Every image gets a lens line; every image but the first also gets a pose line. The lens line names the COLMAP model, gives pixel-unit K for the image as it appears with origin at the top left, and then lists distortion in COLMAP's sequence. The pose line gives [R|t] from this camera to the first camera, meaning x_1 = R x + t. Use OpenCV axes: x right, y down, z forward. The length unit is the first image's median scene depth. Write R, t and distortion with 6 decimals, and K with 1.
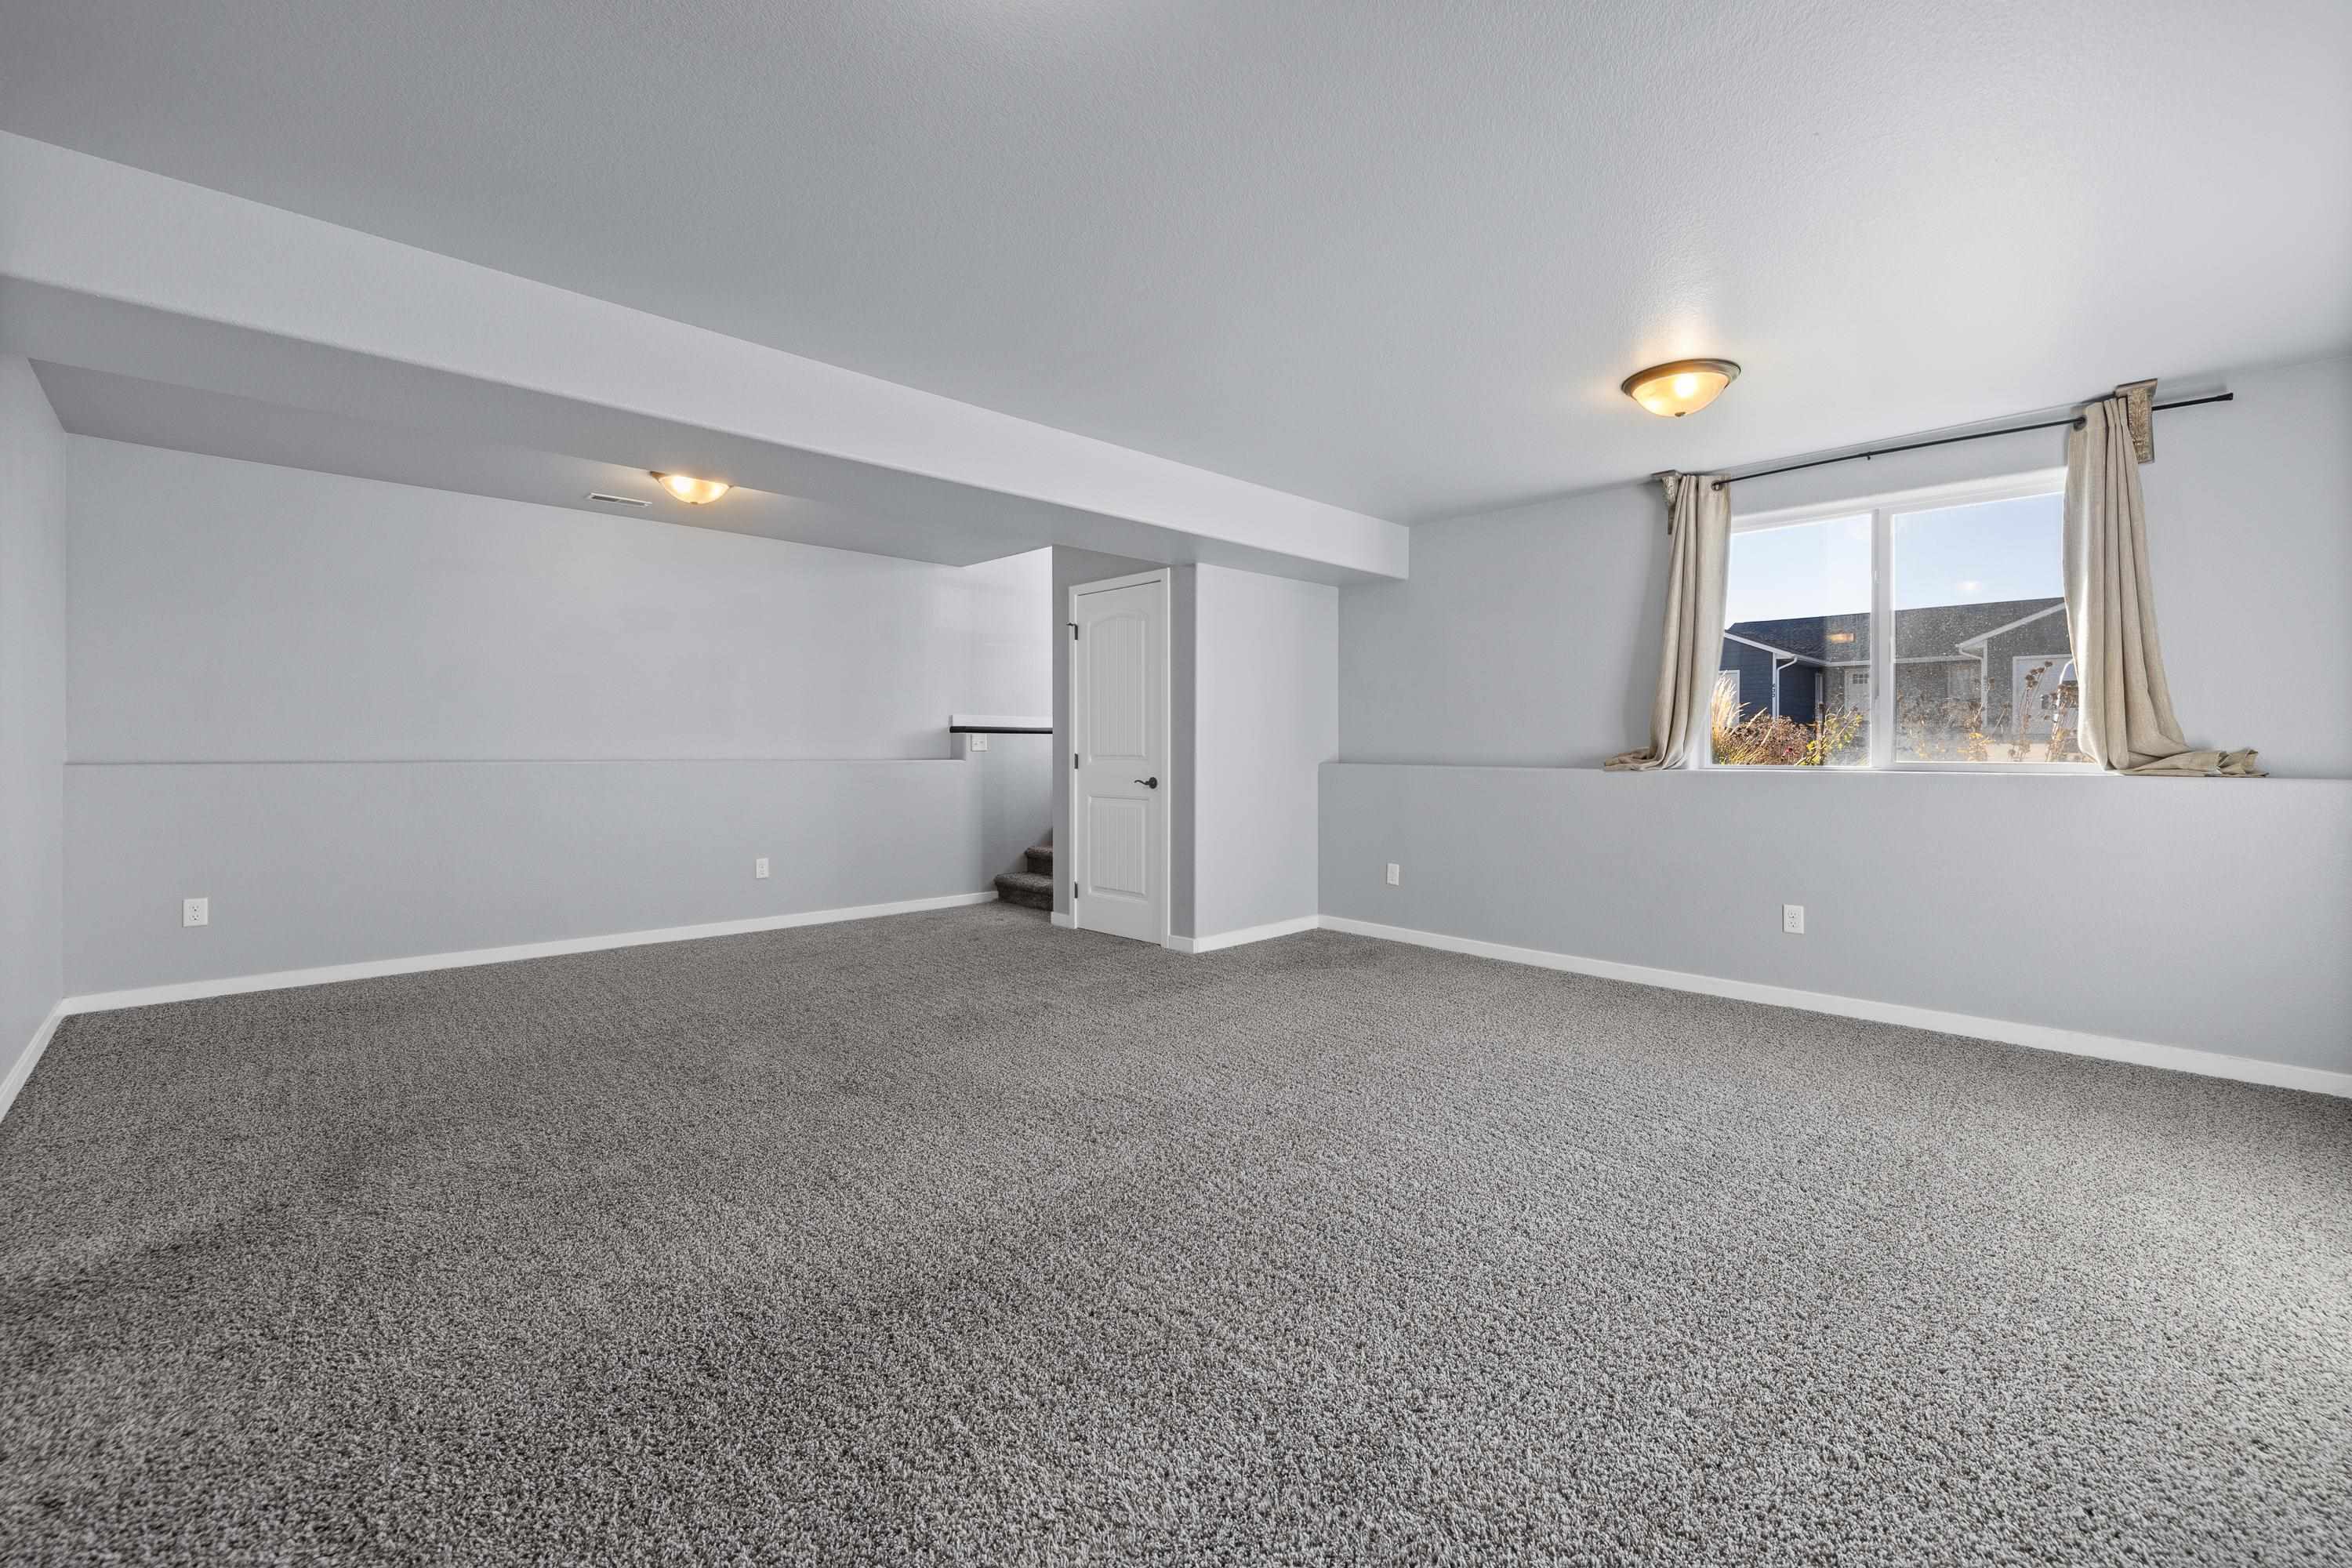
lens RADIAL K [[1000.0, 0, 1179.9], [0, 1000.0, 748.9], [0, 0, 1]] dist [-0.000098, -0.000022]
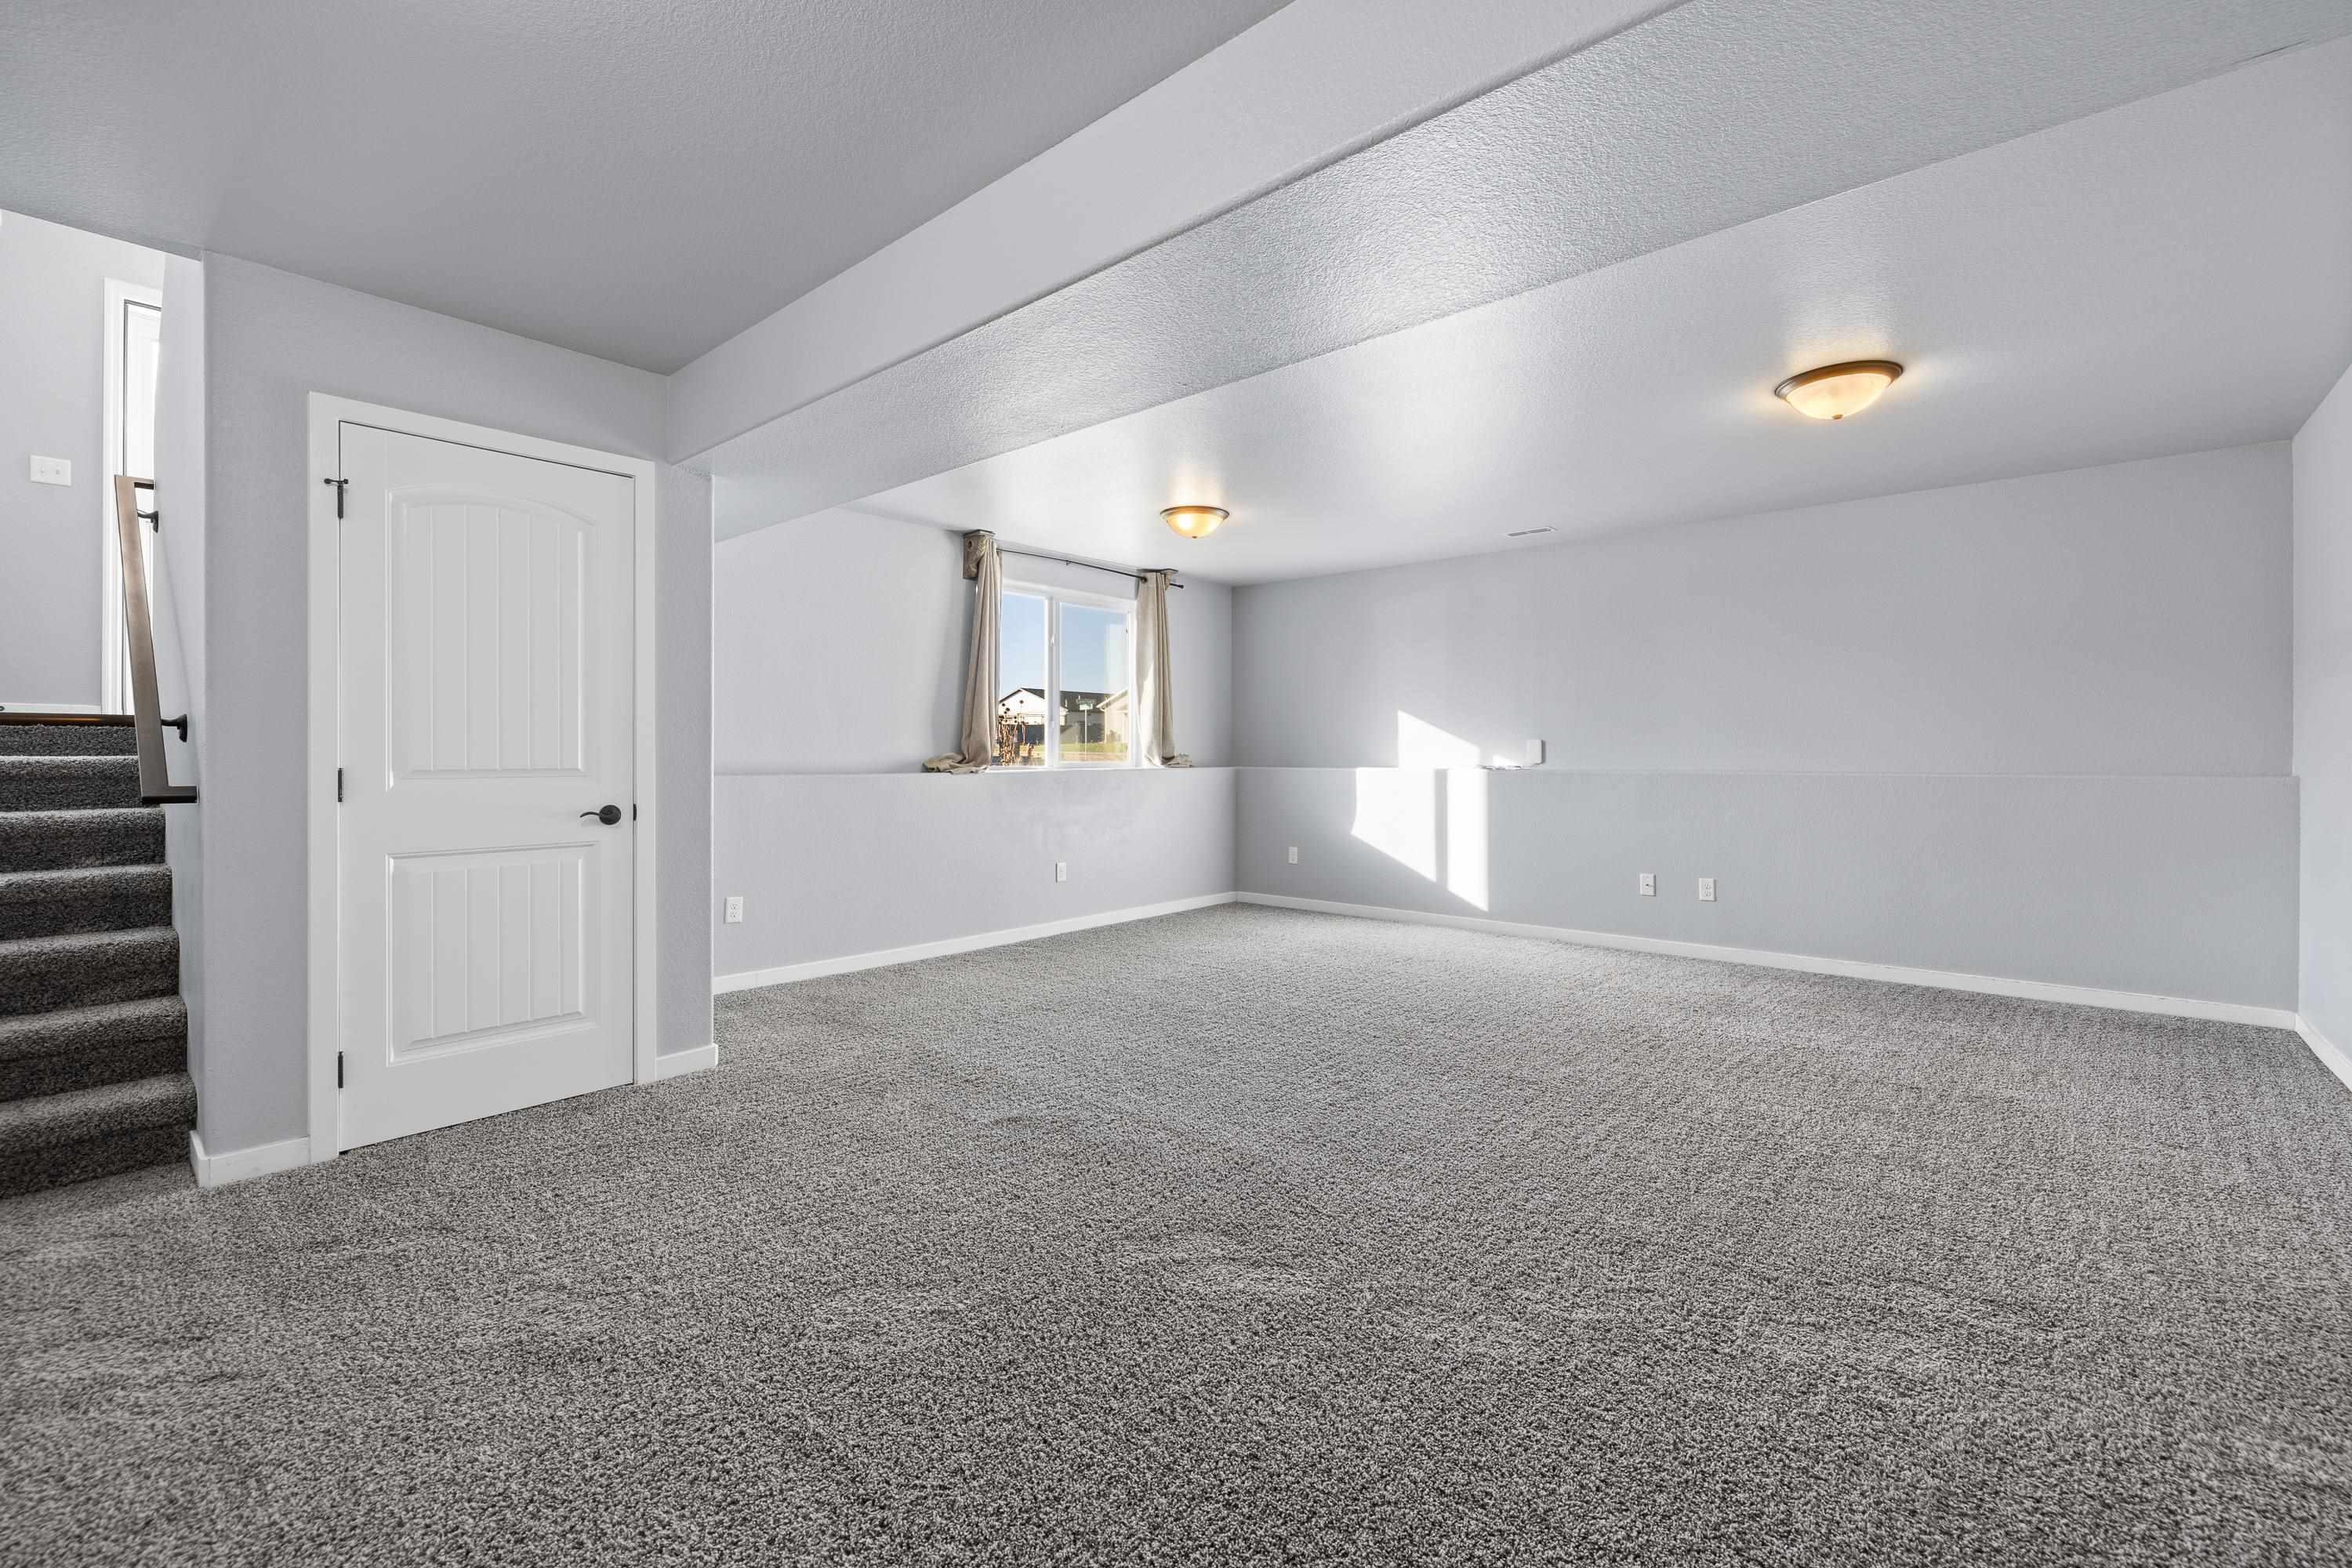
lens RADIAL K [[1000.0, 0, 1179.9], [0, 1000.0, 748.9], [0, 0, 1]] dist [-0.000098, -0.000022]
pose [[-0.078375, 0.004802, 0.996912, -0.635247], [0.004669, 0.999979, -0.004450, -0.000334], [-0.996913, 0.004306, -0.078396, 0.709145]]
